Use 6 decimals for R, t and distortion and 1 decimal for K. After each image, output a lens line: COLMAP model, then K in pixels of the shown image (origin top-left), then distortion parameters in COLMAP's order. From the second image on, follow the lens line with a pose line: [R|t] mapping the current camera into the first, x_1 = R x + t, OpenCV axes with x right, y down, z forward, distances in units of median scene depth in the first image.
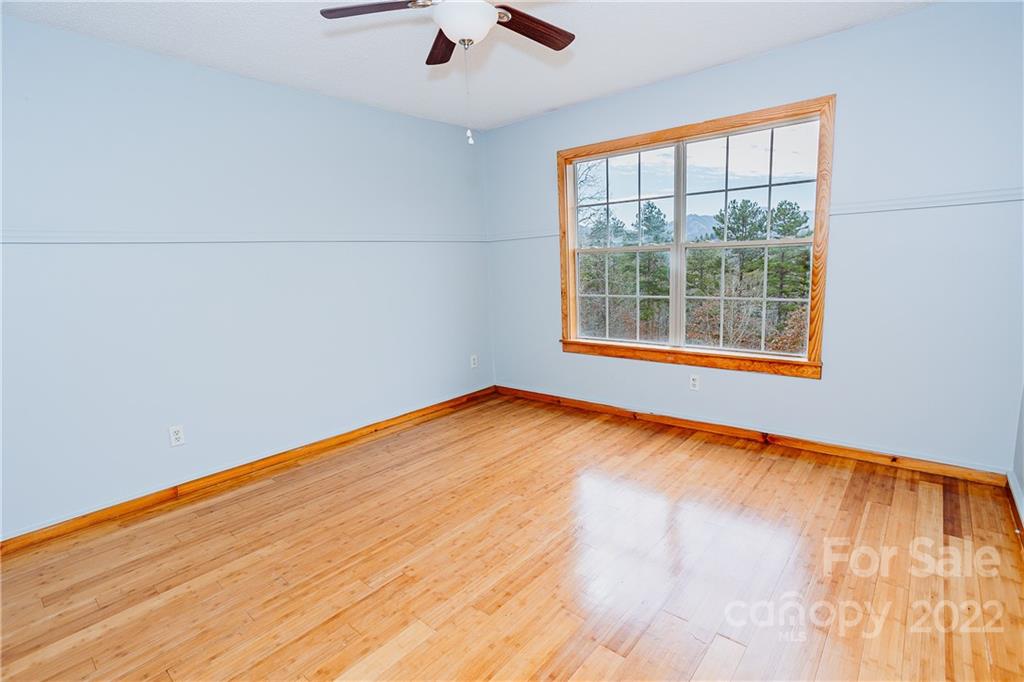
lens RADIAL K [[501.4, 0, 513.5], [0, 501.4, 342.1], [0, 0, 1]] dist [-0.054633, 0.039520]
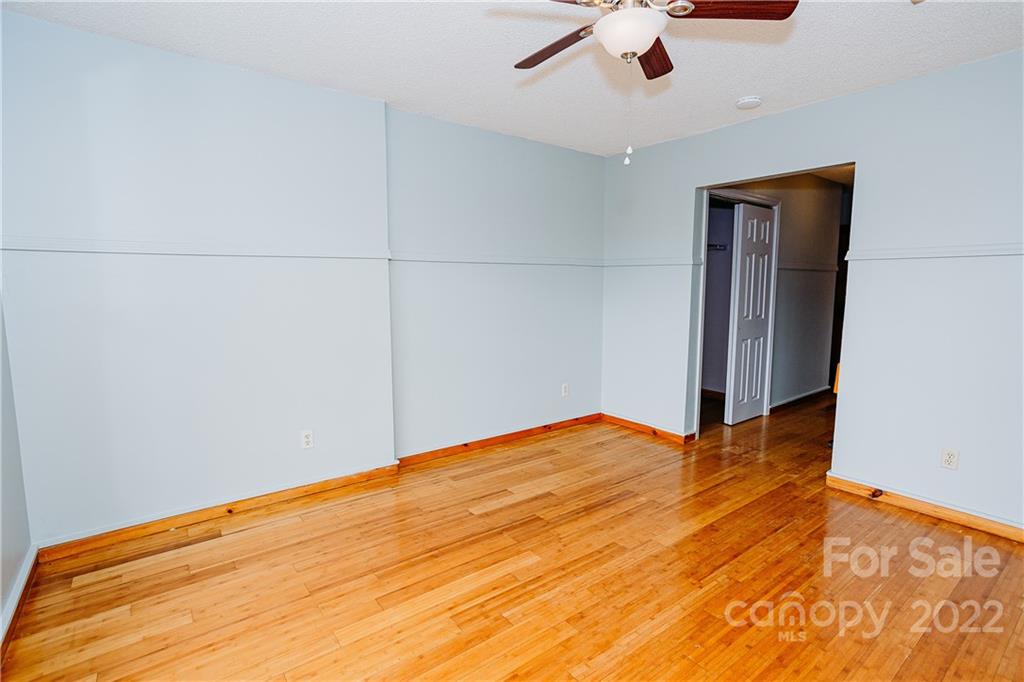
lens RADIAL K [[503.1, 0, 512.5], [0, 503.1, 342.4], [0, 0, 1]] dist [-0.053793, 0.038633]
pose [[-0.977539, 0.018583, 0.209935, -0.060881], [0.076894, 0.958888, 0.273168, -0.323441], [-0.196228, 0.283176, -0.938779, 1.839730]]
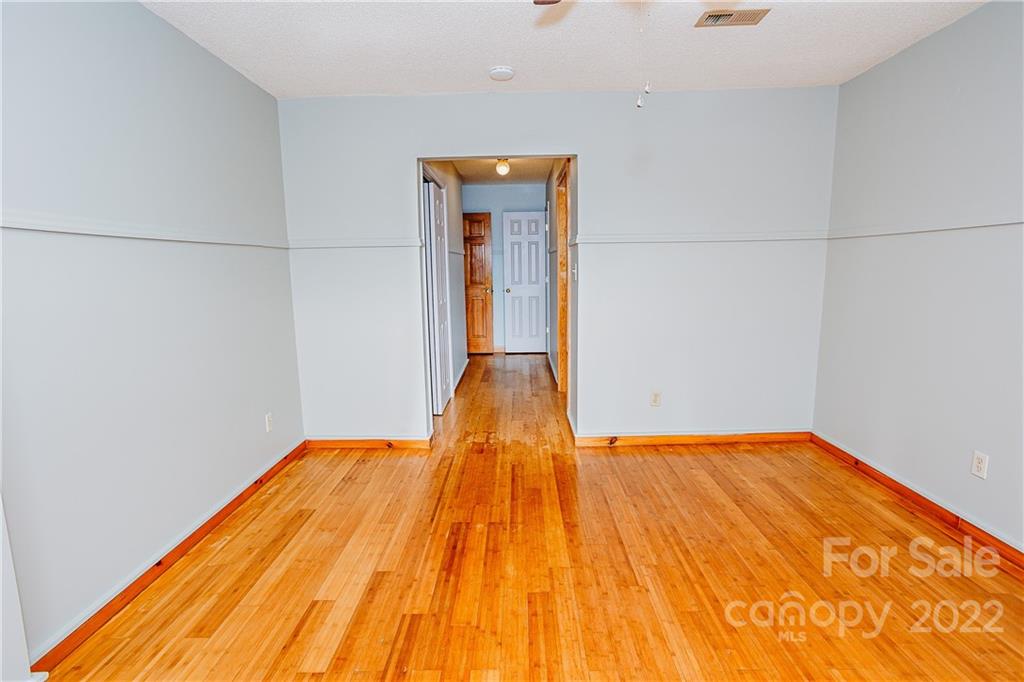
lens RADIAL K [[503.1, 0, 512.5], [0, 503.1, 342.4], [0, 0, 1]] dist [-0.053793, 0.038633]
pose [[-0.762421, 0.158771, -0.627300, 0.490527], [-0.058164, 0.948691, 0.310809, -0.271192], [0.644461, 0.273454, -0.714068, 1.349410]]
